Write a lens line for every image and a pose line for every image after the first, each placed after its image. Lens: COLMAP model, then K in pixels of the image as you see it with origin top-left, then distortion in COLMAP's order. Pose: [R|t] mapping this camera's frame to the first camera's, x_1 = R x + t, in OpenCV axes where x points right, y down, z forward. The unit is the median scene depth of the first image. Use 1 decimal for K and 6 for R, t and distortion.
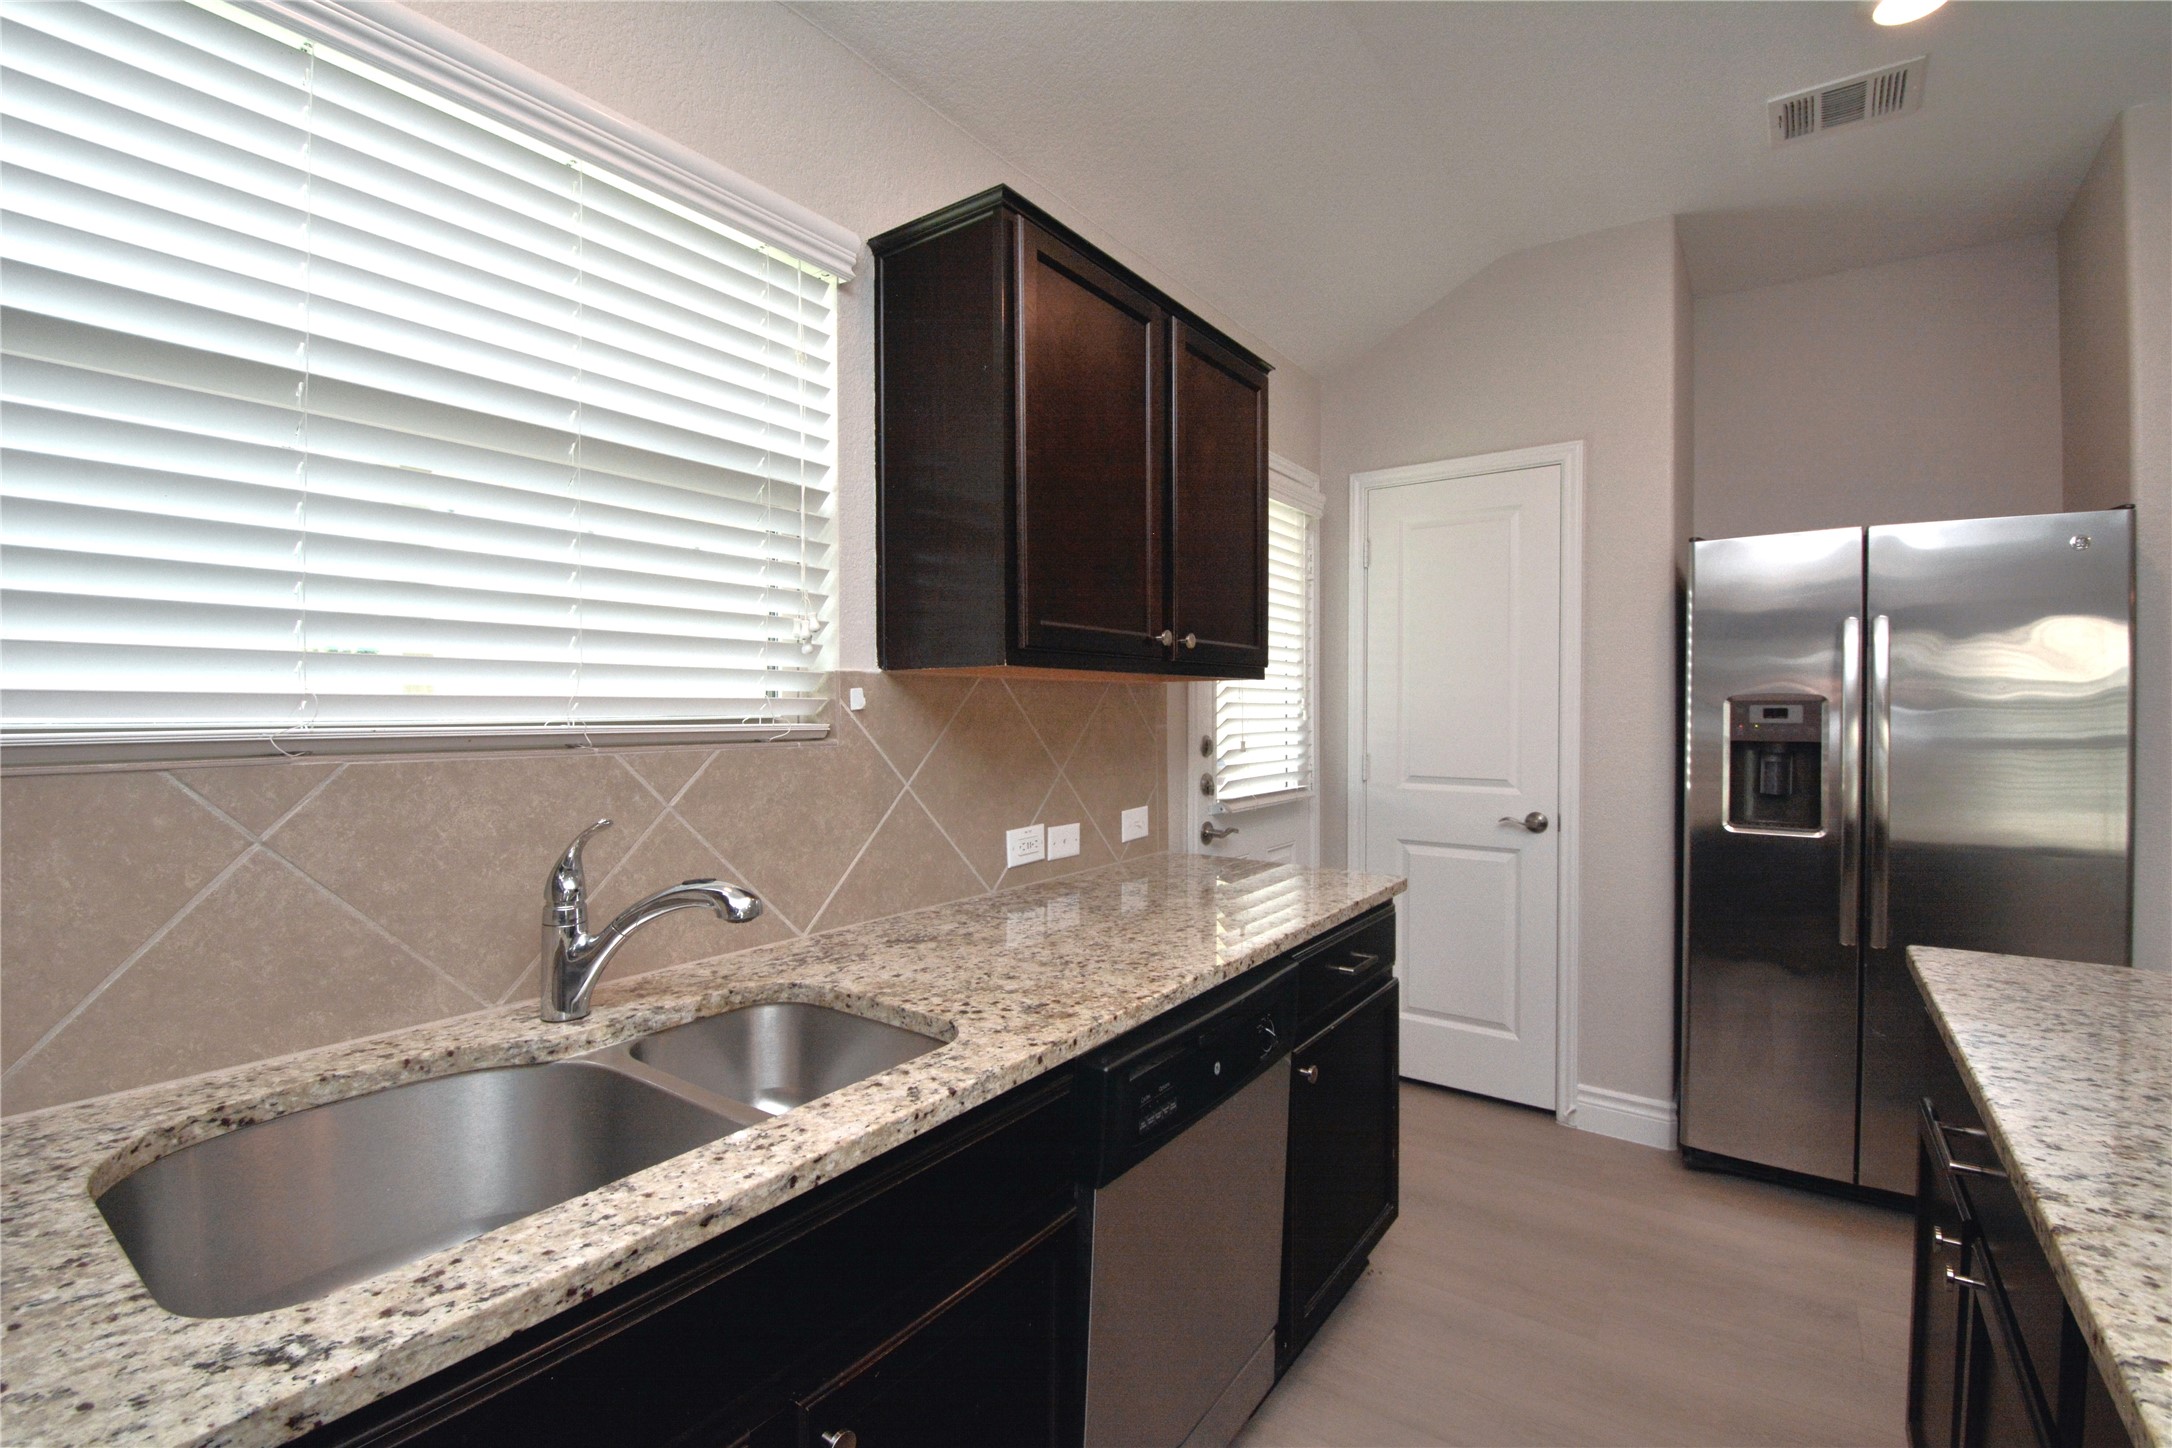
lens RADIAL K [[964.4, 0, 1080.2], [0, 964.4, 719.5], [0, 0, 1]] dist [0.005352, -0.015197]
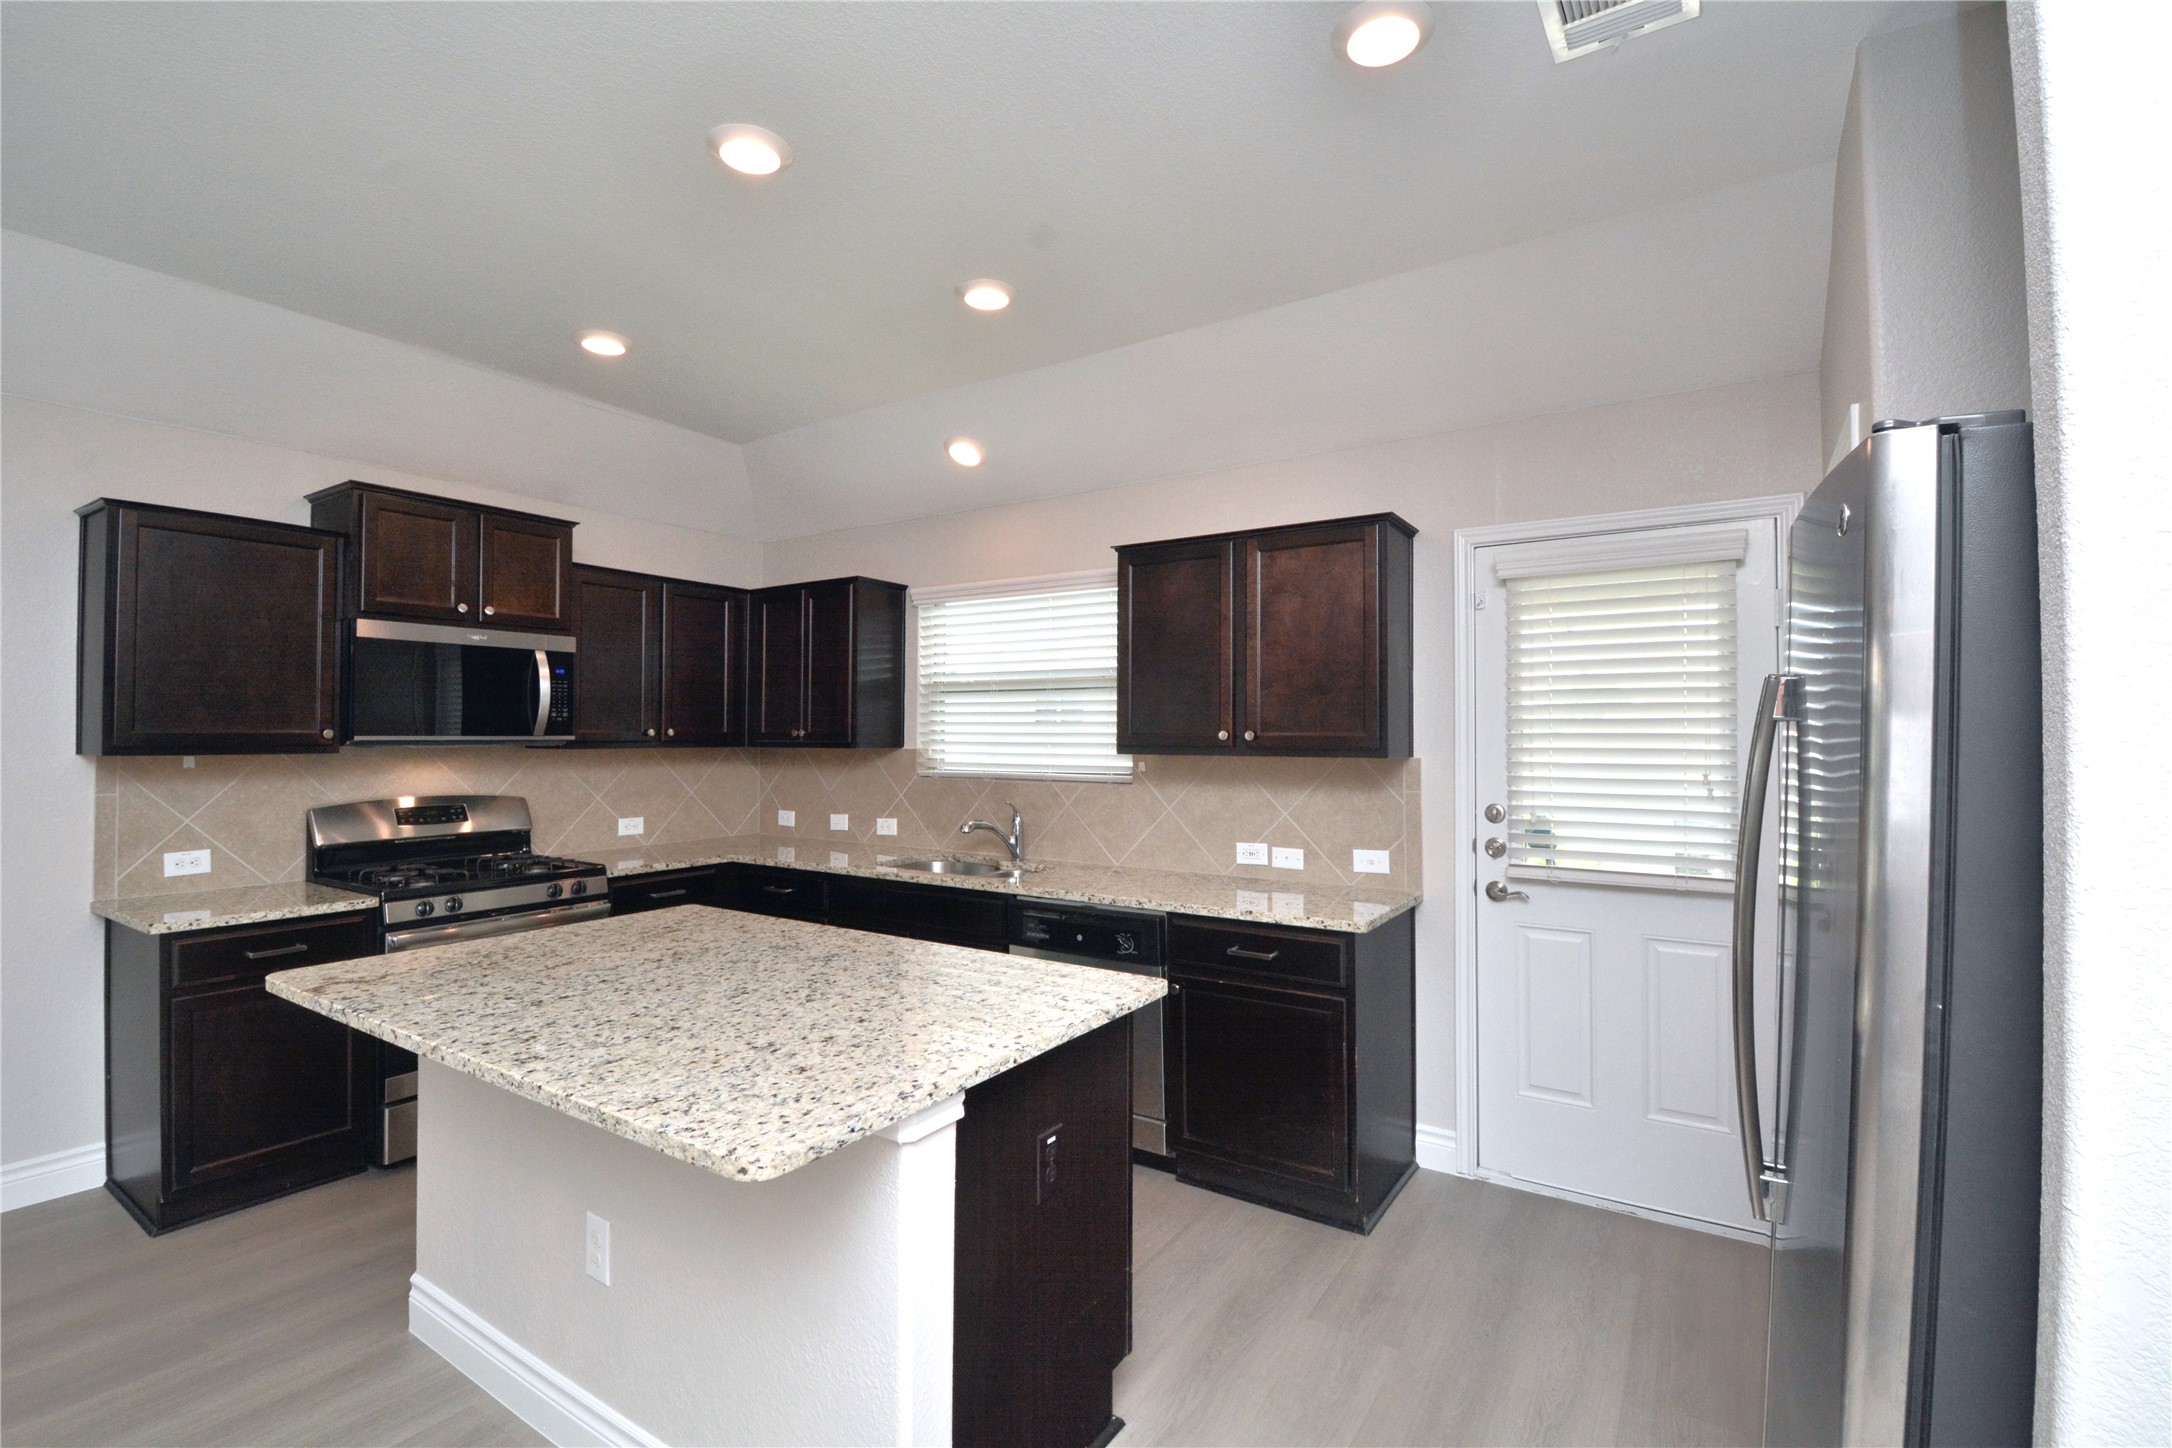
lens RADIAL K [[964.4, 0, 1080.2], [0, 964.4, 719.5], [0, 0, 1]] dist [0.005352, -0.015197]
pose [[0.043650, -0.015505, -0.998927, 1.597956], [-0.013545, 0.999778, -0.016110, -0.074264], [0.998955, 0.014234, 0.043431, 0.596934]]
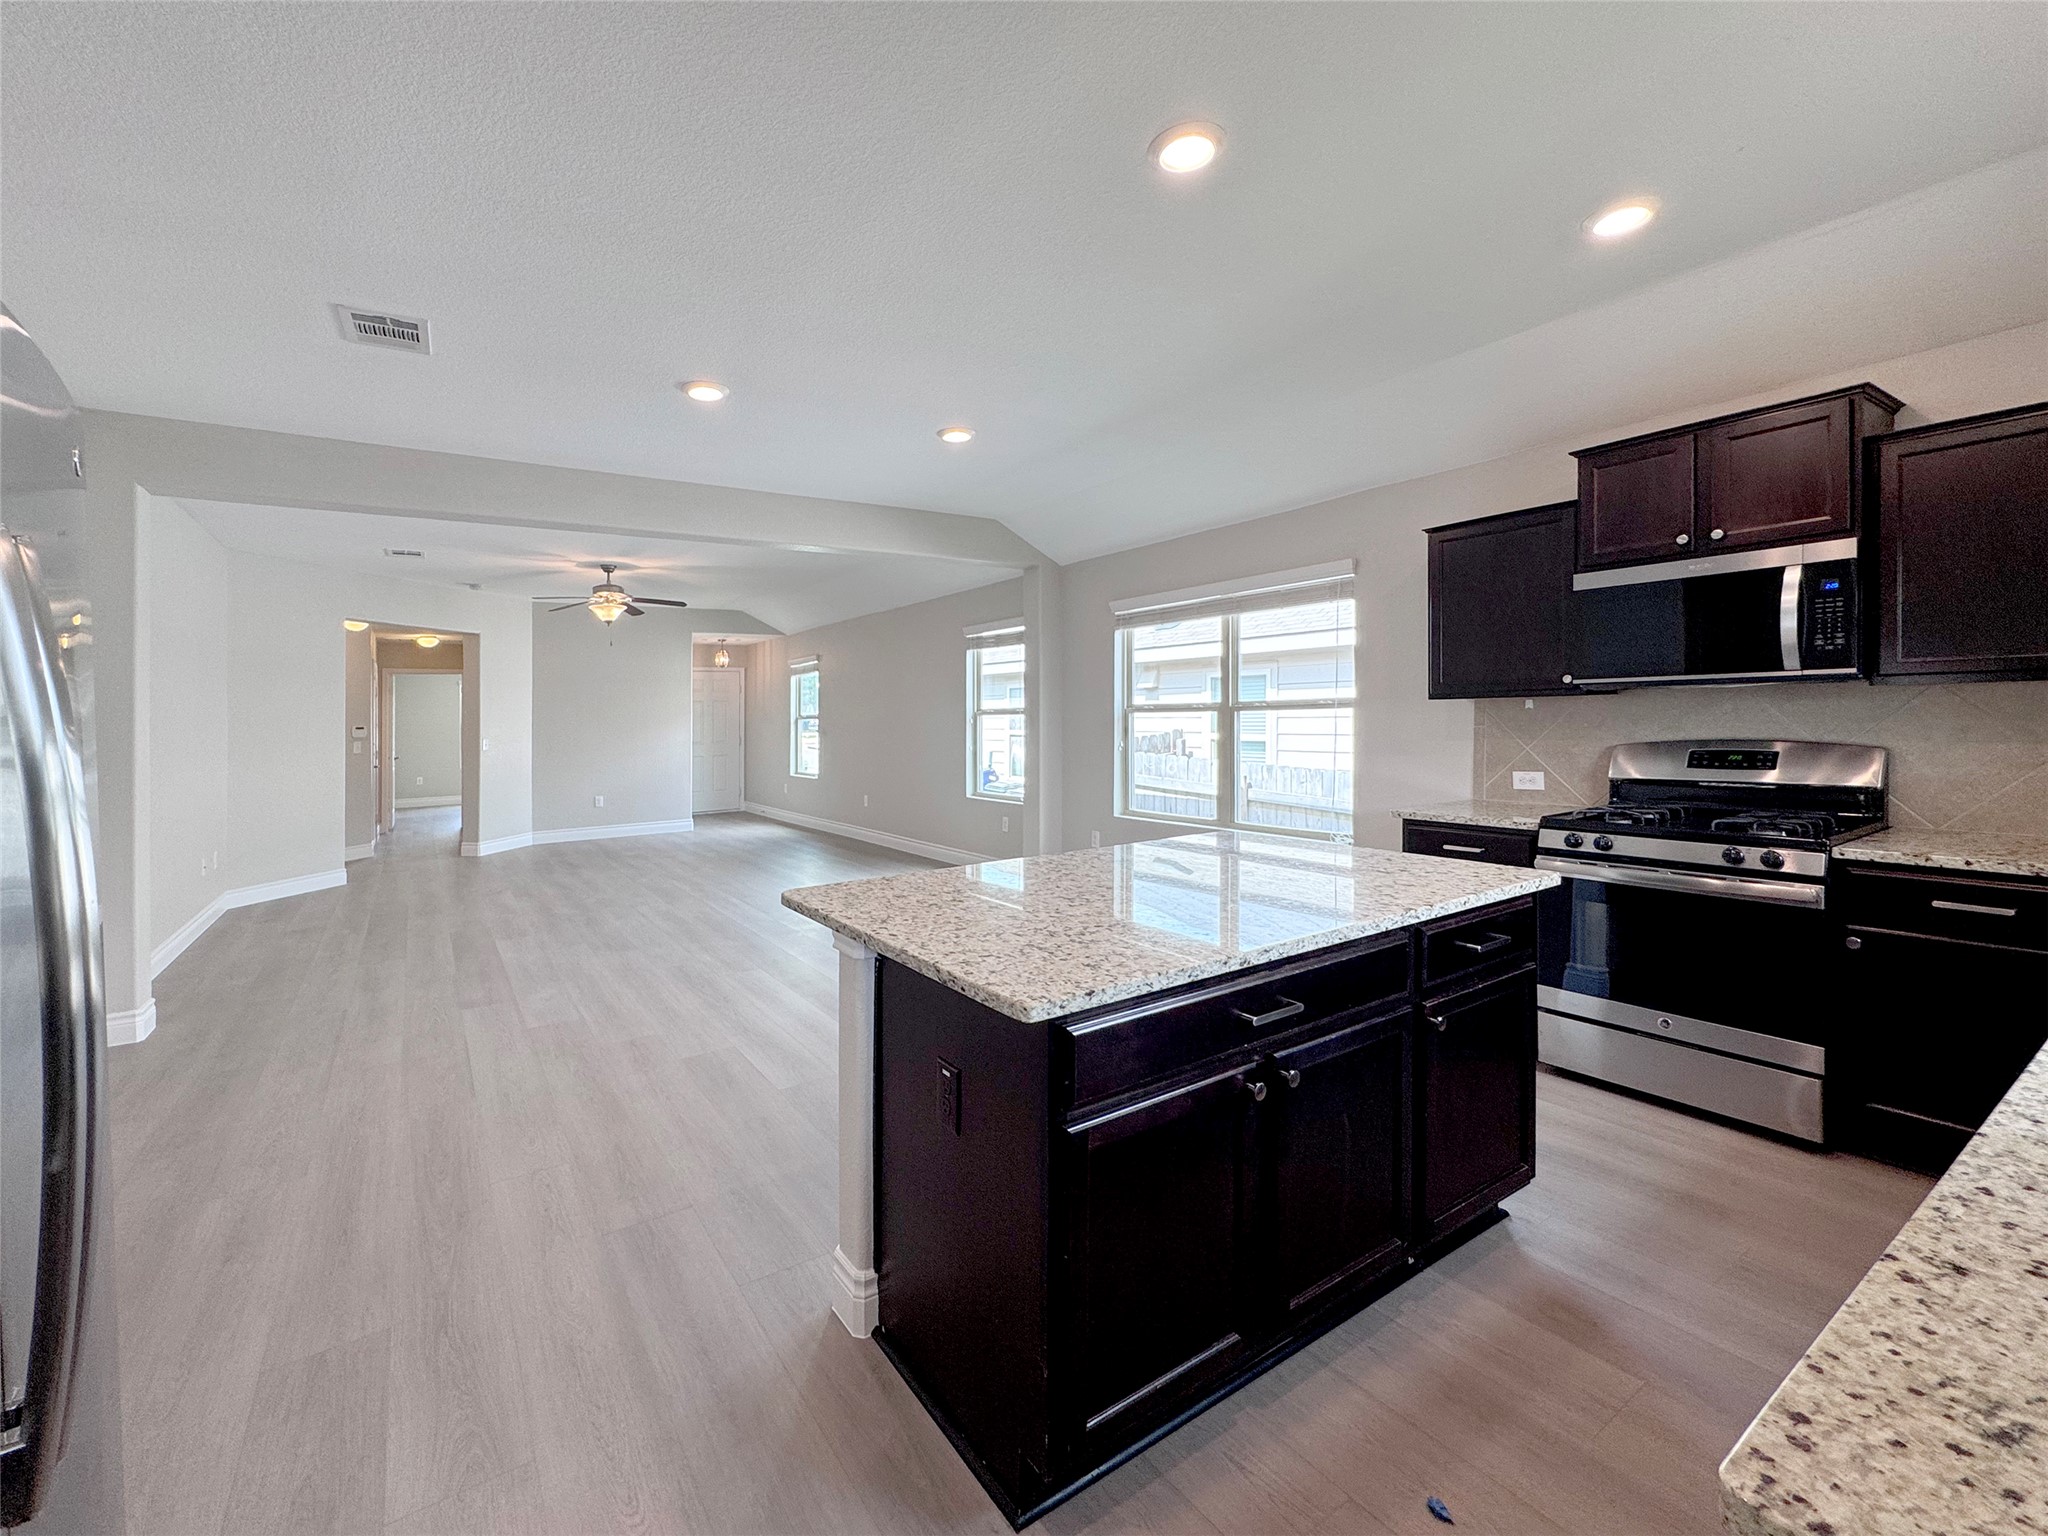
lens RADIAL K [[871.3, 0, 1024.0], [0, 871.3, 768.0], [0, 0, 1]] dist [0.023010, 0.000036]
pose [[-0.955951, 0.008330, 0.293410, 0.512033], [0.033300, 0.996222, 0.080209, -0.060964], [-0.291633, 0.086446, -0.952616, 1.287118]]
